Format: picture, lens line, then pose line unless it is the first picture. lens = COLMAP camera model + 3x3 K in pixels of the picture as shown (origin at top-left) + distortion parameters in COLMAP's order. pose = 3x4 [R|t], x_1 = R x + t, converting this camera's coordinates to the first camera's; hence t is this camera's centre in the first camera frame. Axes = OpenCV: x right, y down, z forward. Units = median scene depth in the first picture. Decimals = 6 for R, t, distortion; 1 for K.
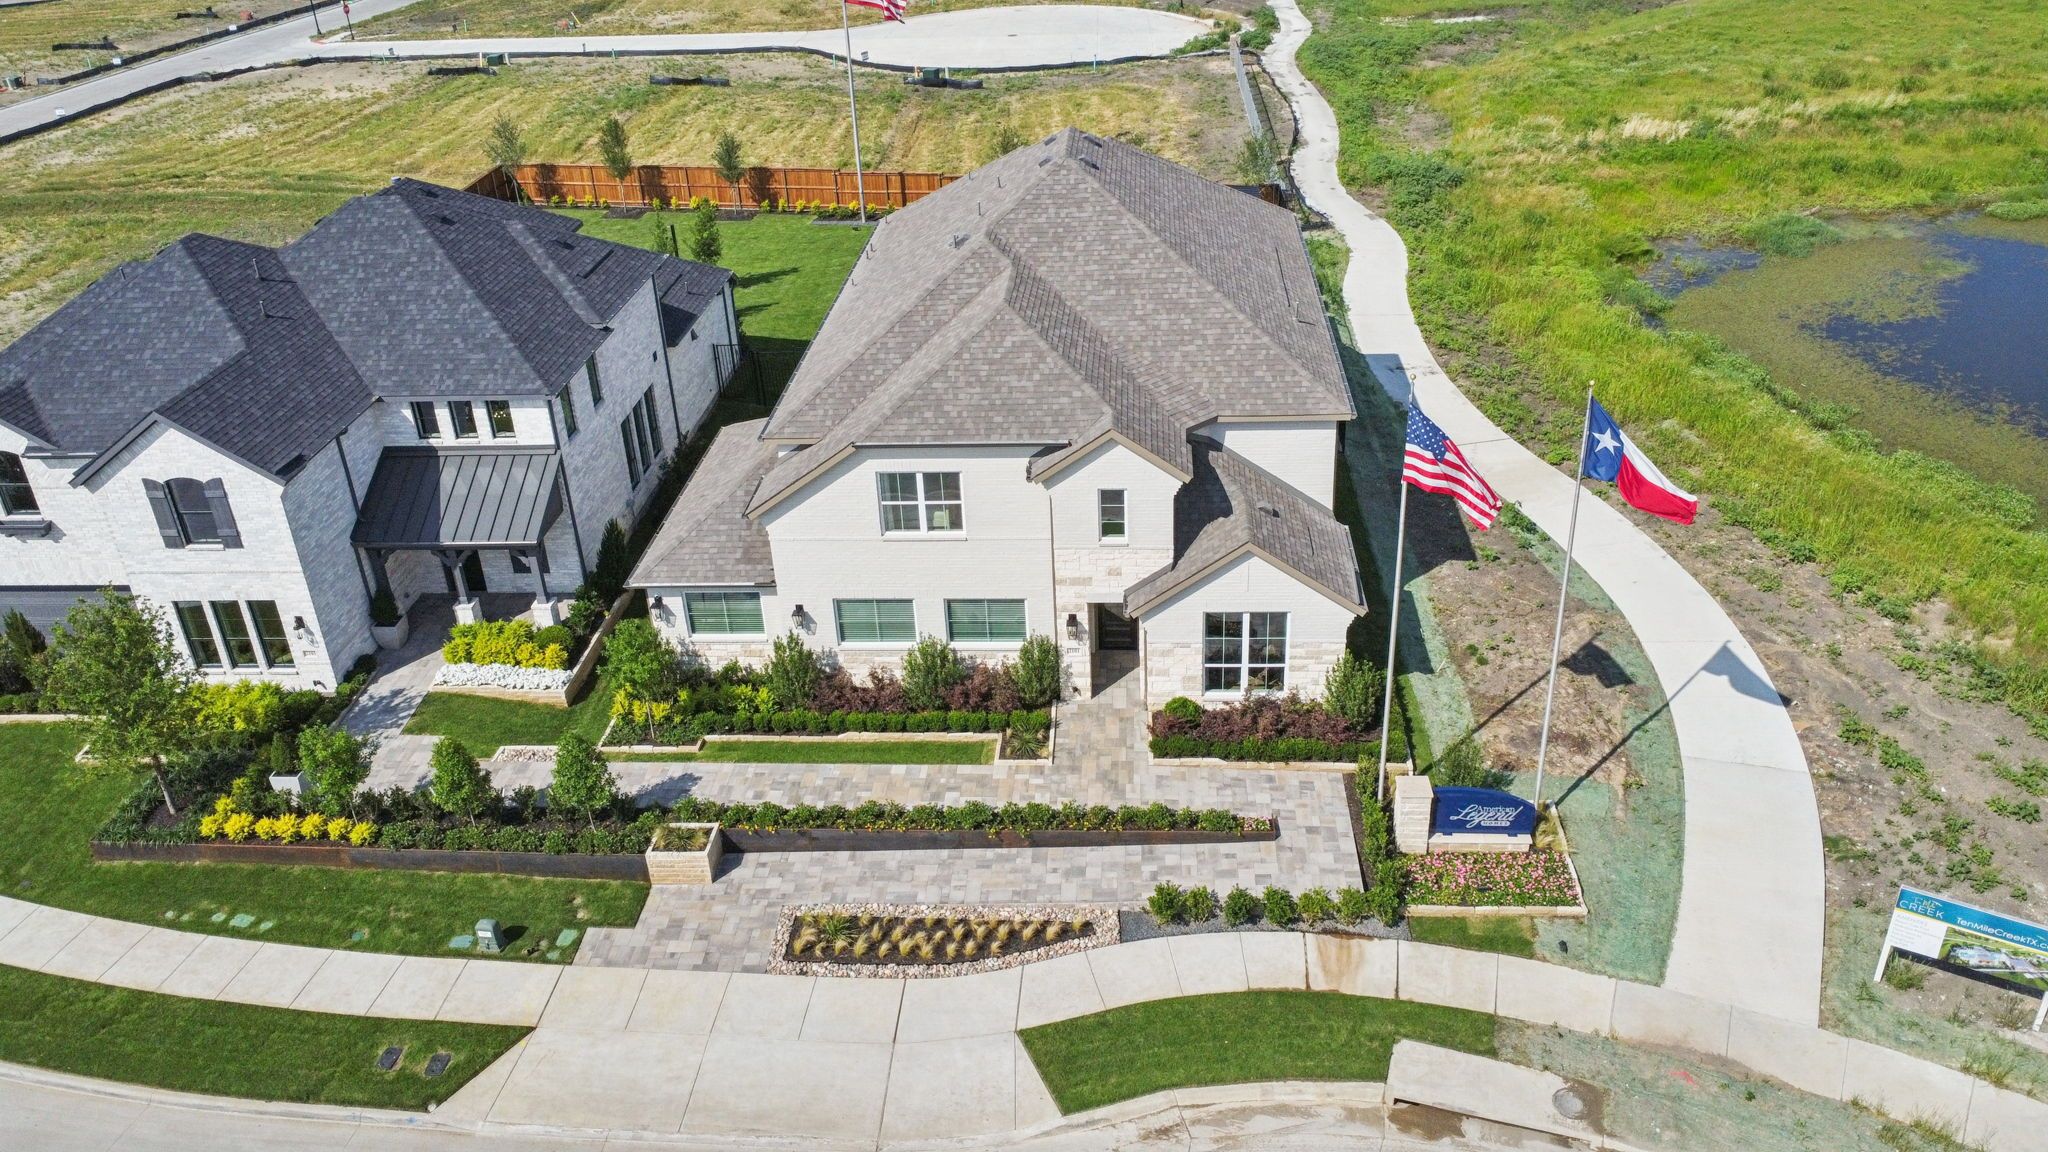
lens RADIAL K [[1542.2, 0, 1024.0], [0, 1542.2, 576.0], [0, 0, 1]] dist [0.007480, -0.002417]
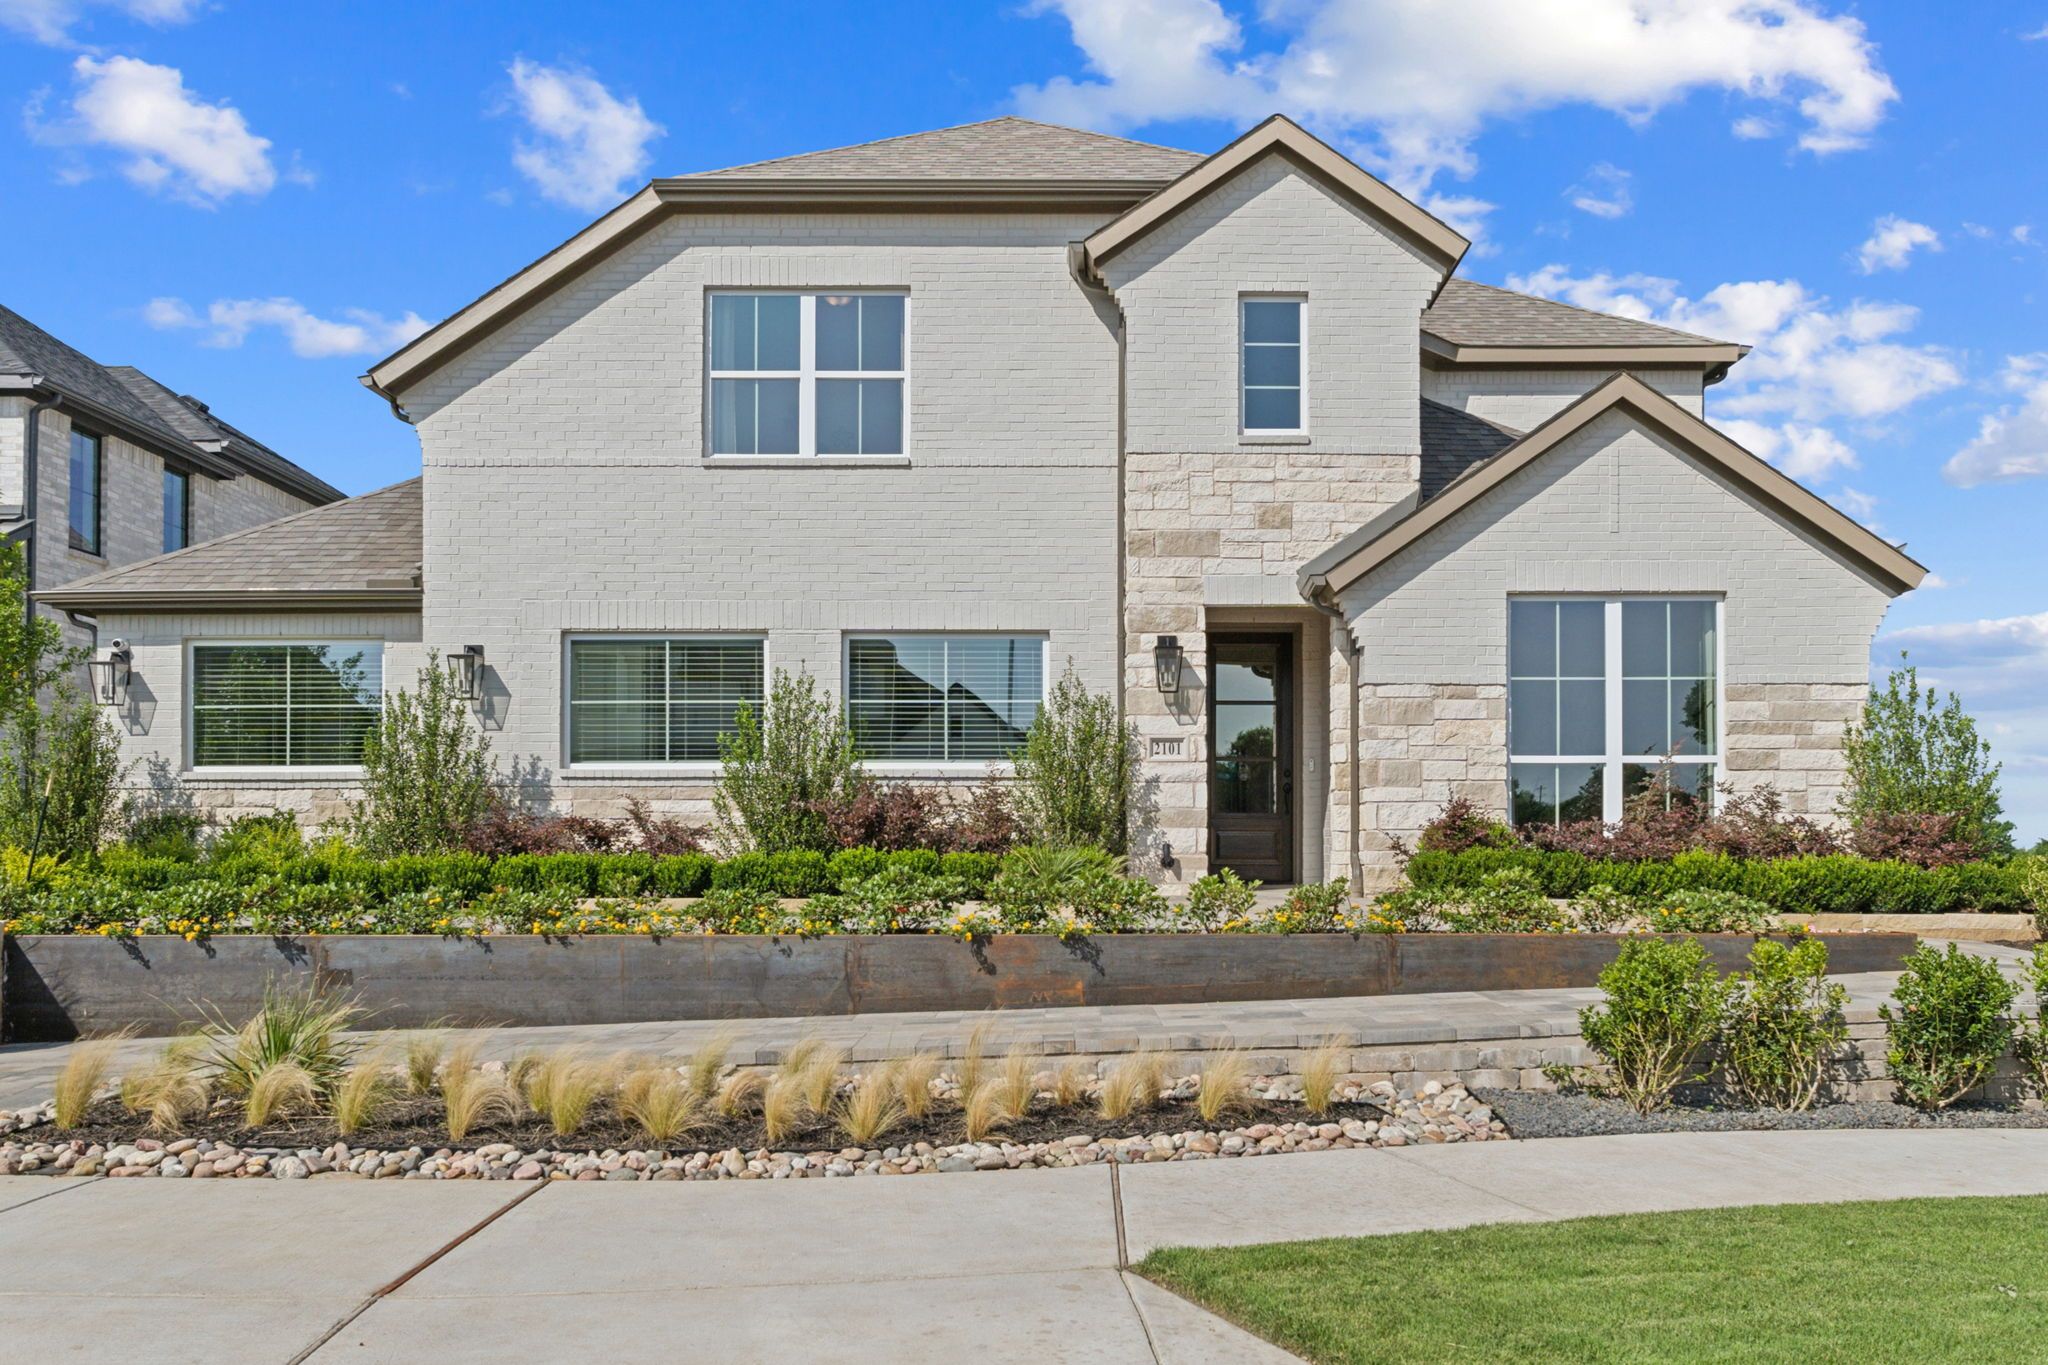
lens RADIAL K [[1752.9, 0, 1109.2], [0, 1752.9, 685.0], [0, 0, 1]] dist [0.006543, 0.004727]
pose [[0.995115, 0.049250, 0.085559, -0.021542], [-0.000277, 0.868060, -0.496460, 0.260573], [-0.098721, 0.494011, 0.863833, 0.619876]]
